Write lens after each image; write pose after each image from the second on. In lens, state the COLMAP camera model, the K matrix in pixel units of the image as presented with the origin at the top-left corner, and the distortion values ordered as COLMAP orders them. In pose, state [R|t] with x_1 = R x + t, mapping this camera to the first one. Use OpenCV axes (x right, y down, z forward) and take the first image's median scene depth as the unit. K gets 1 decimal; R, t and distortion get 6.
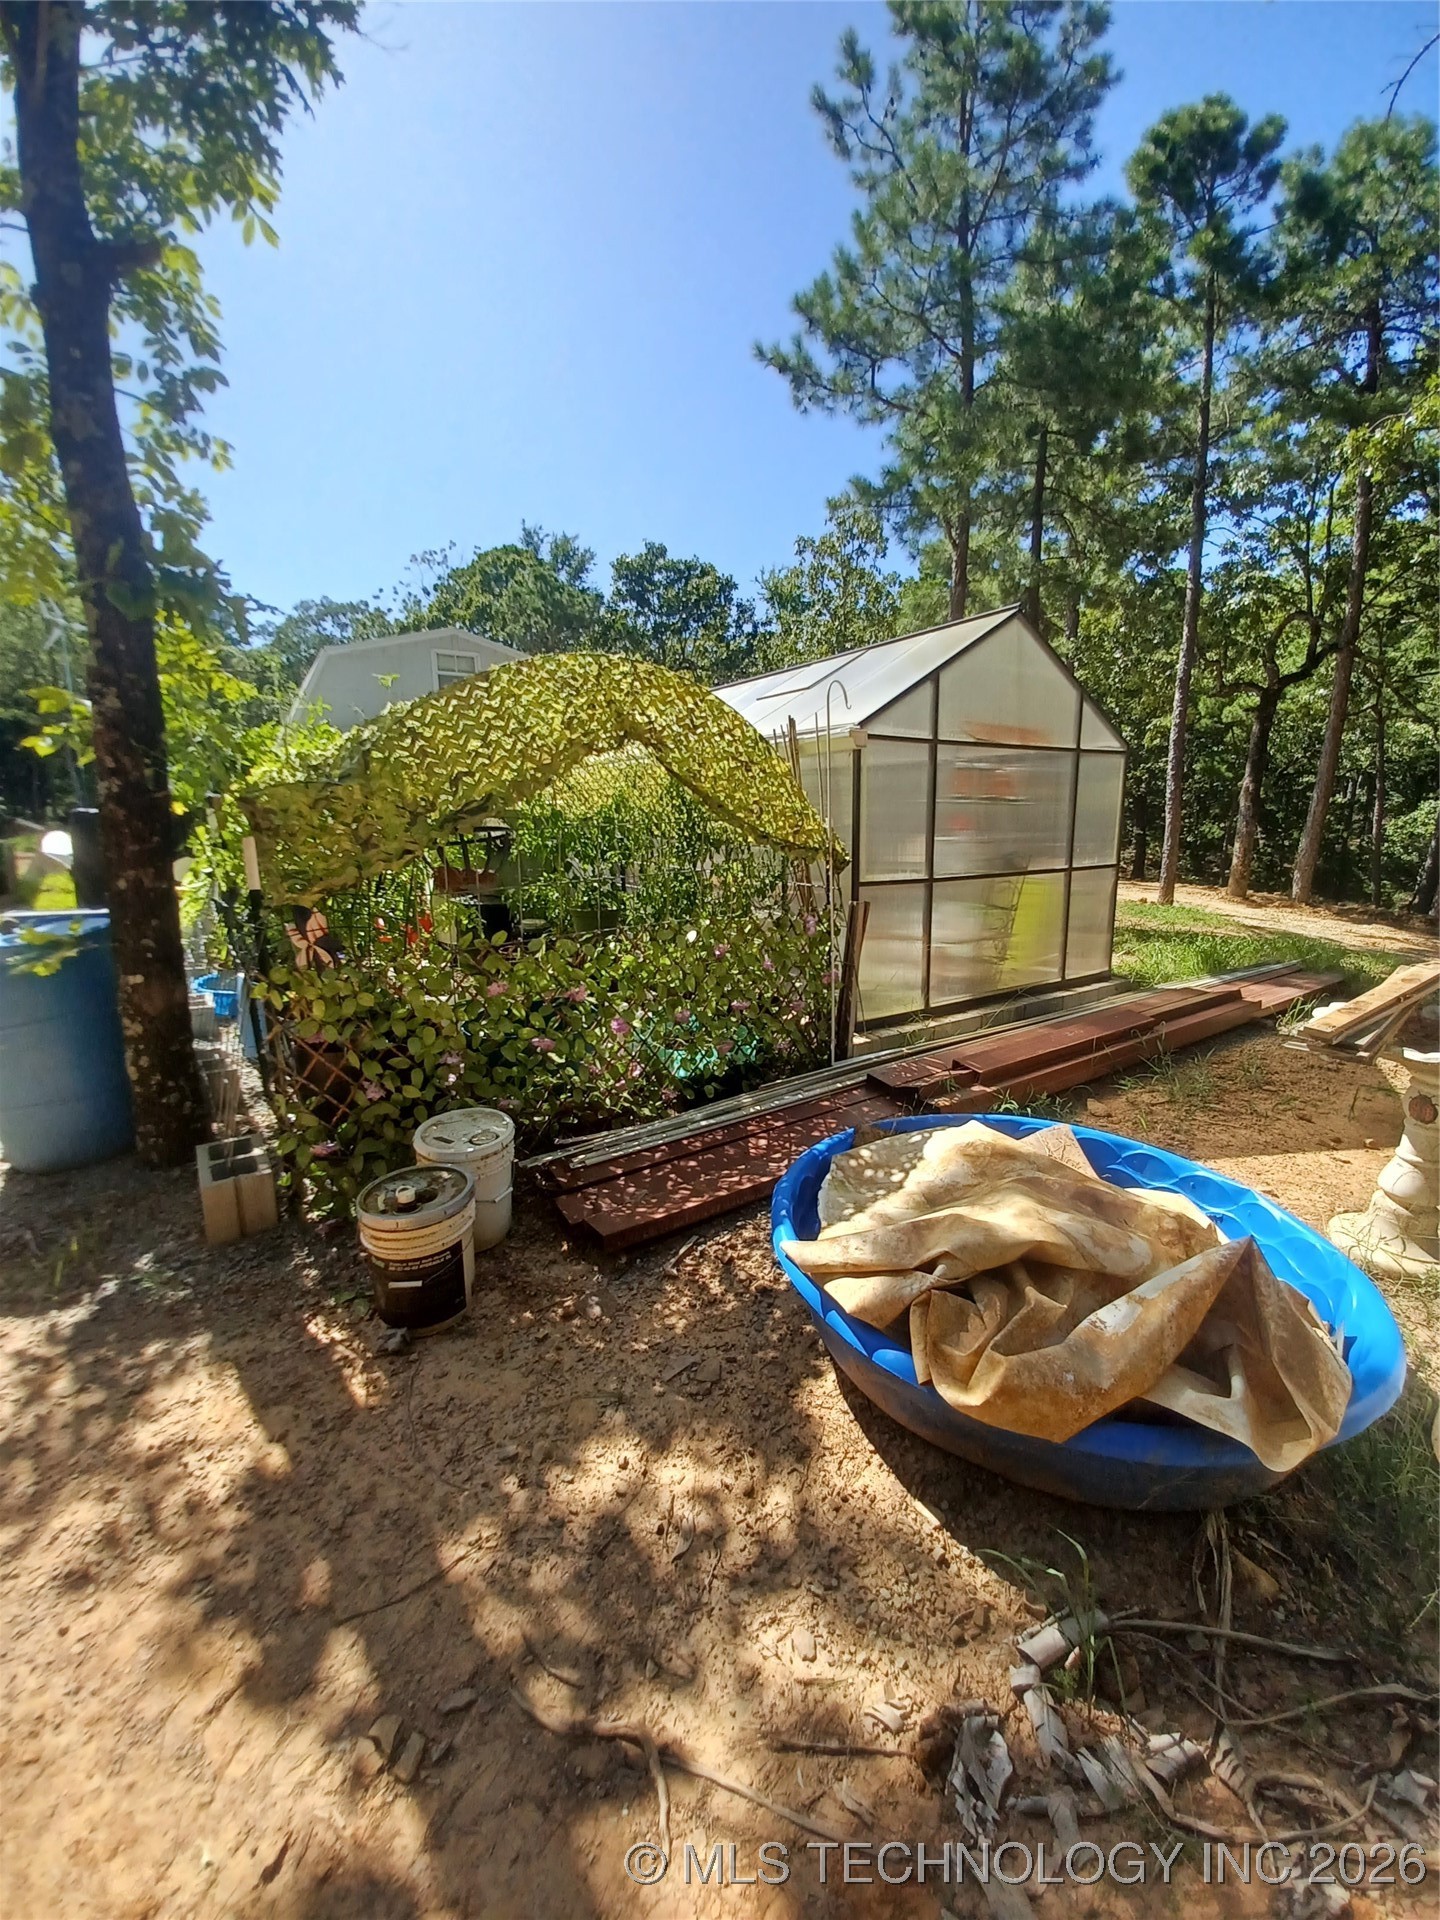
lens RADIAL K [[766.5, 0, 729.8], [0, 766.5, 953.4], [0, 0, 1]] dist [0.010535, -0.014115]
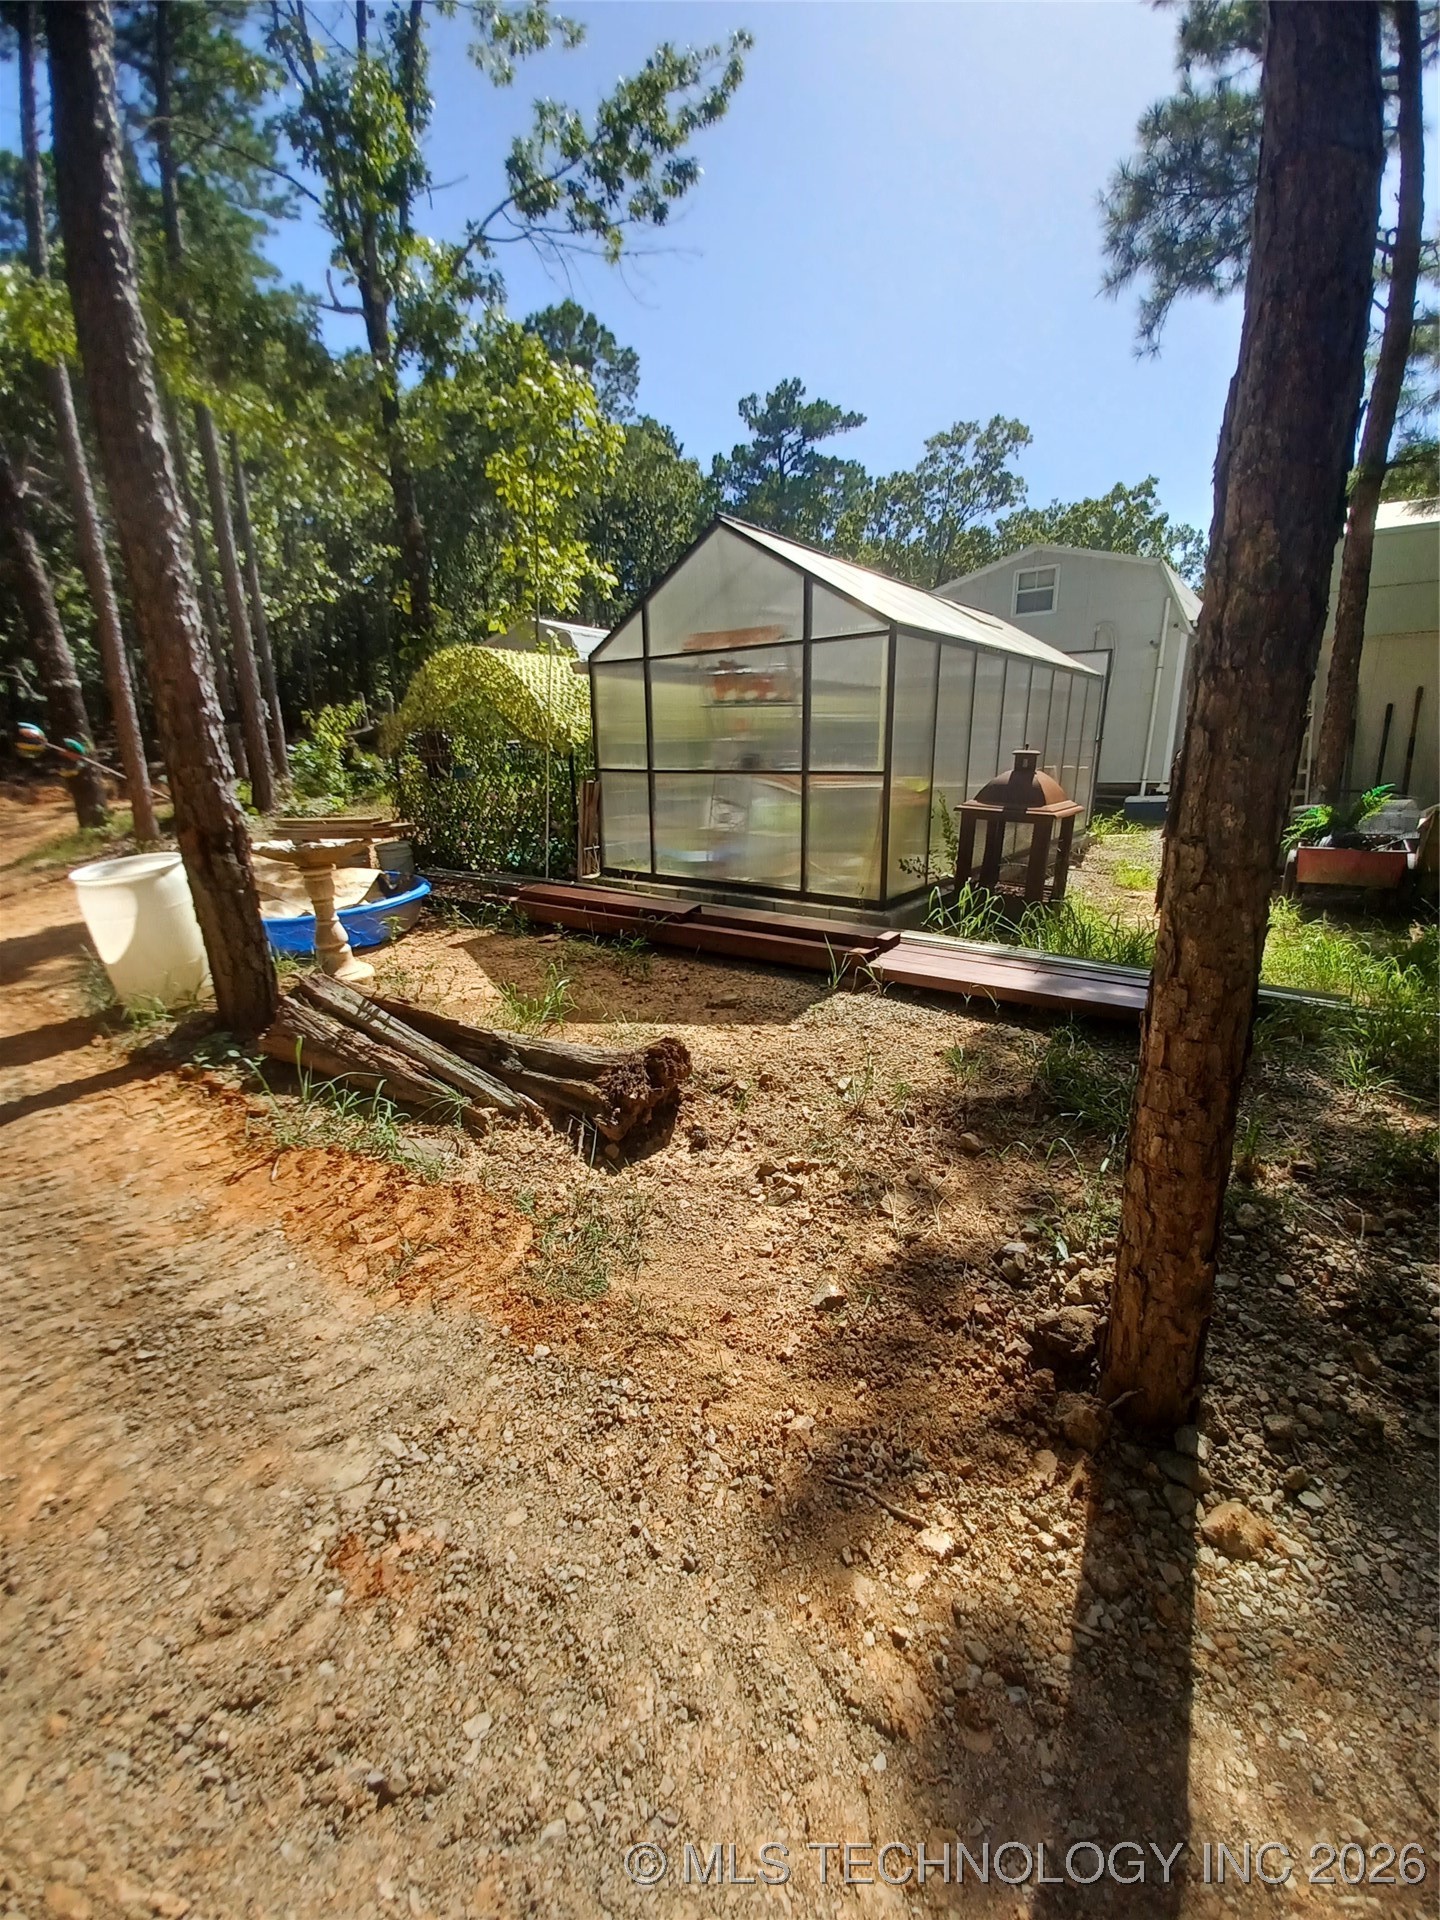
lens RADIAL K [[766.5, 0, 729.8], [0, 766.5, 953.4], [0, 0, 1]] dist [0.010535, -0.014115]
pose [[0.334047, 0.248731, -0.909145, 1.383800], [-0.157280, 0.965739, 0.206425, -0.078026], [0.929342, 0.074035, 0.361722, 0.615581]]
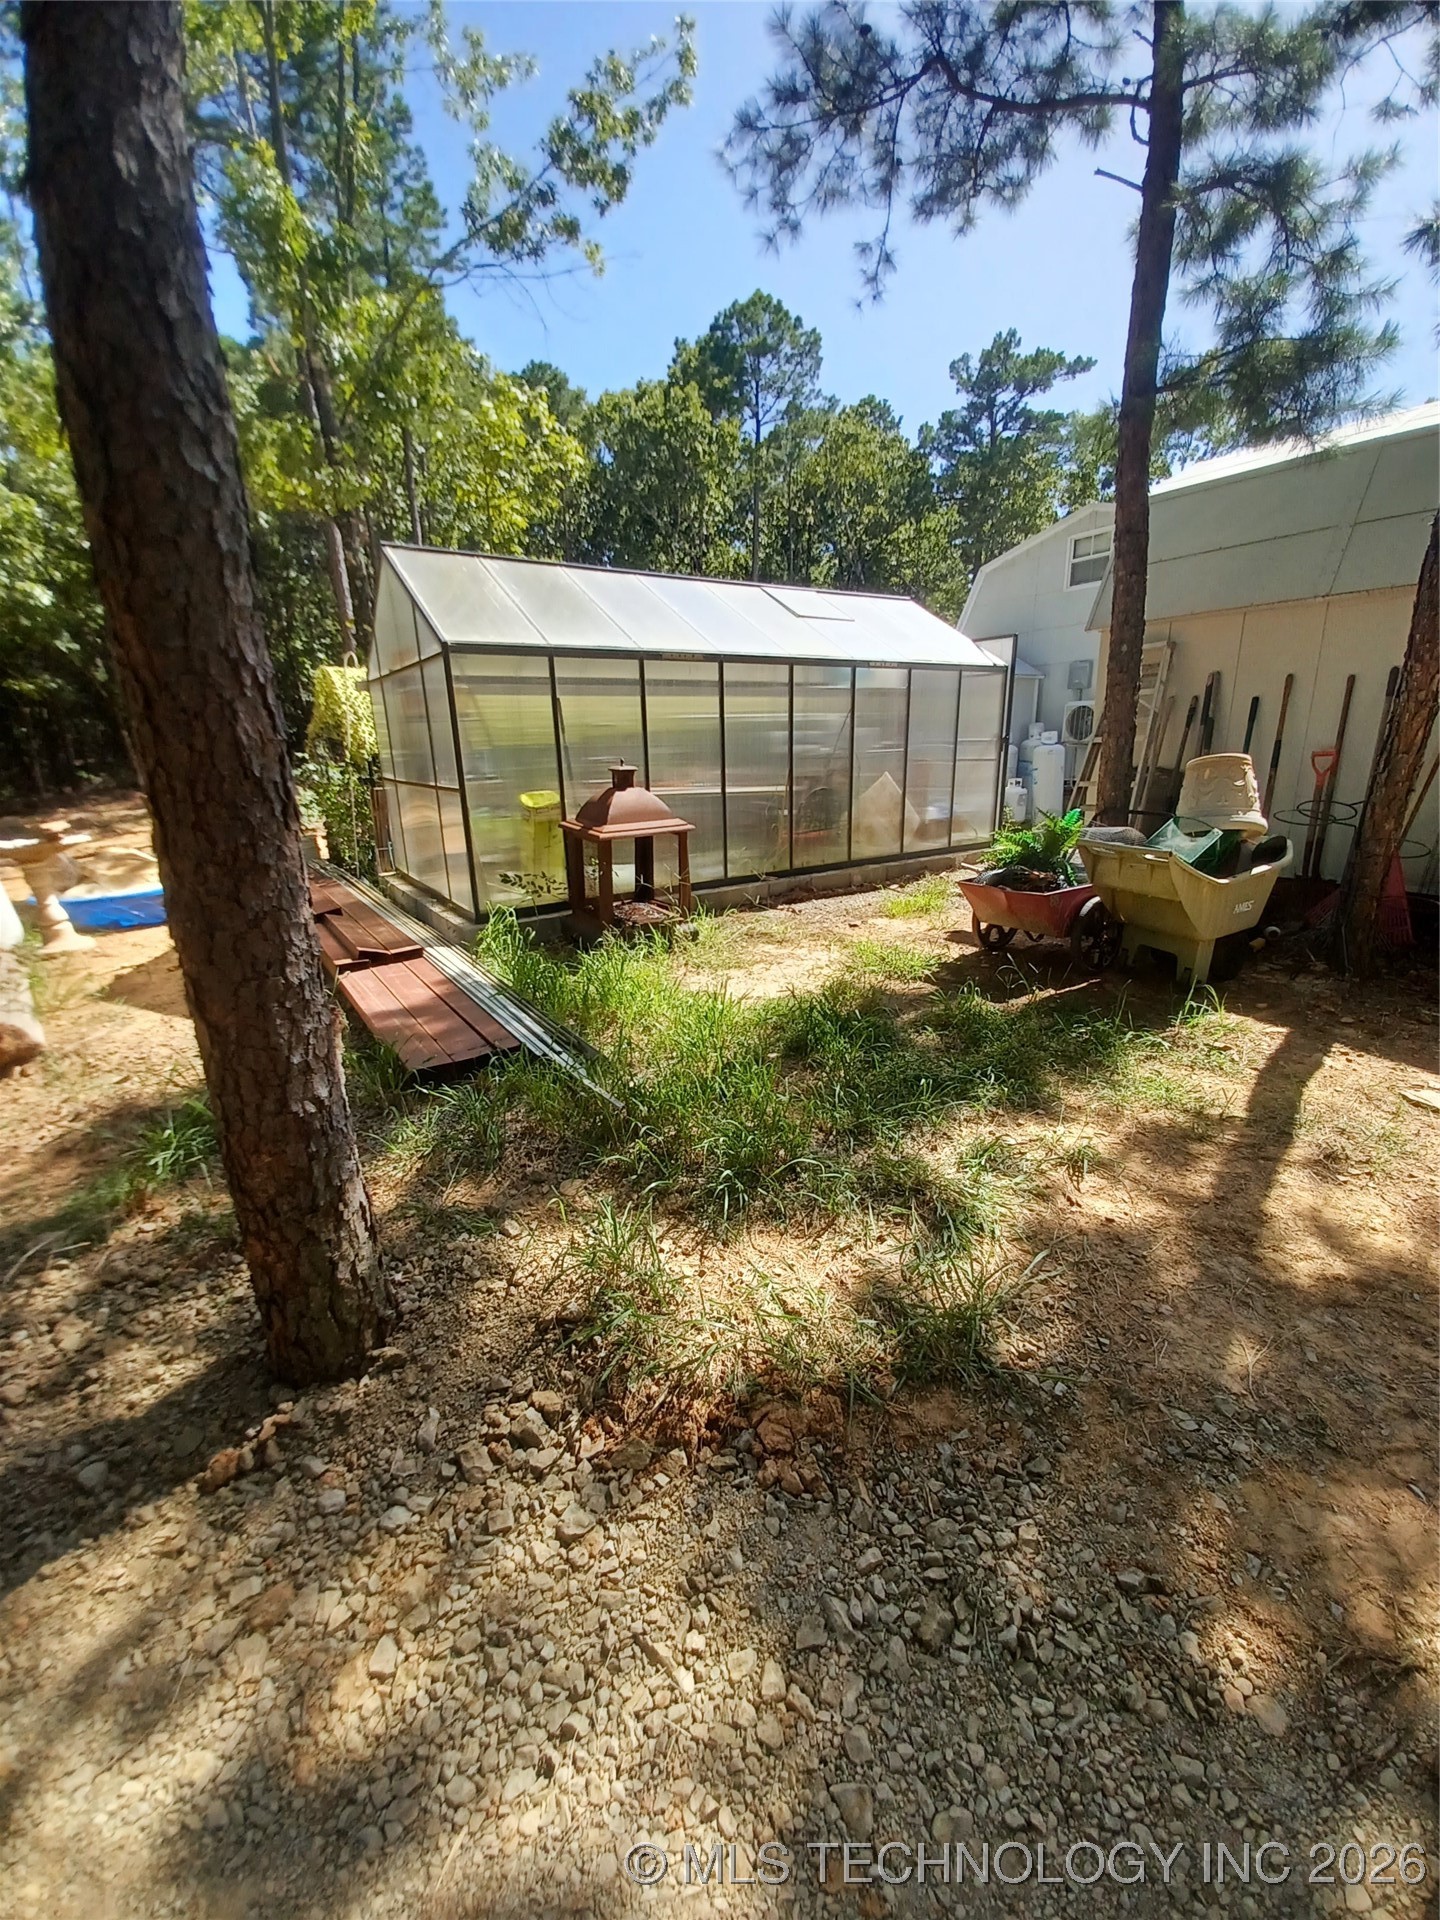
lens RADIAL K [[766.9, 0, 720.0], [0, 766.9, 960.0], [0, 0, 1]] dist [0.011667, -0.015466]
pose [[0.006949, 0.285238, -0.958431, 1.504473], [-0.154733, 0.947217, 0.280779, -0.226564], [0.987932, 0.146350, 0.050718, 1.331162]]
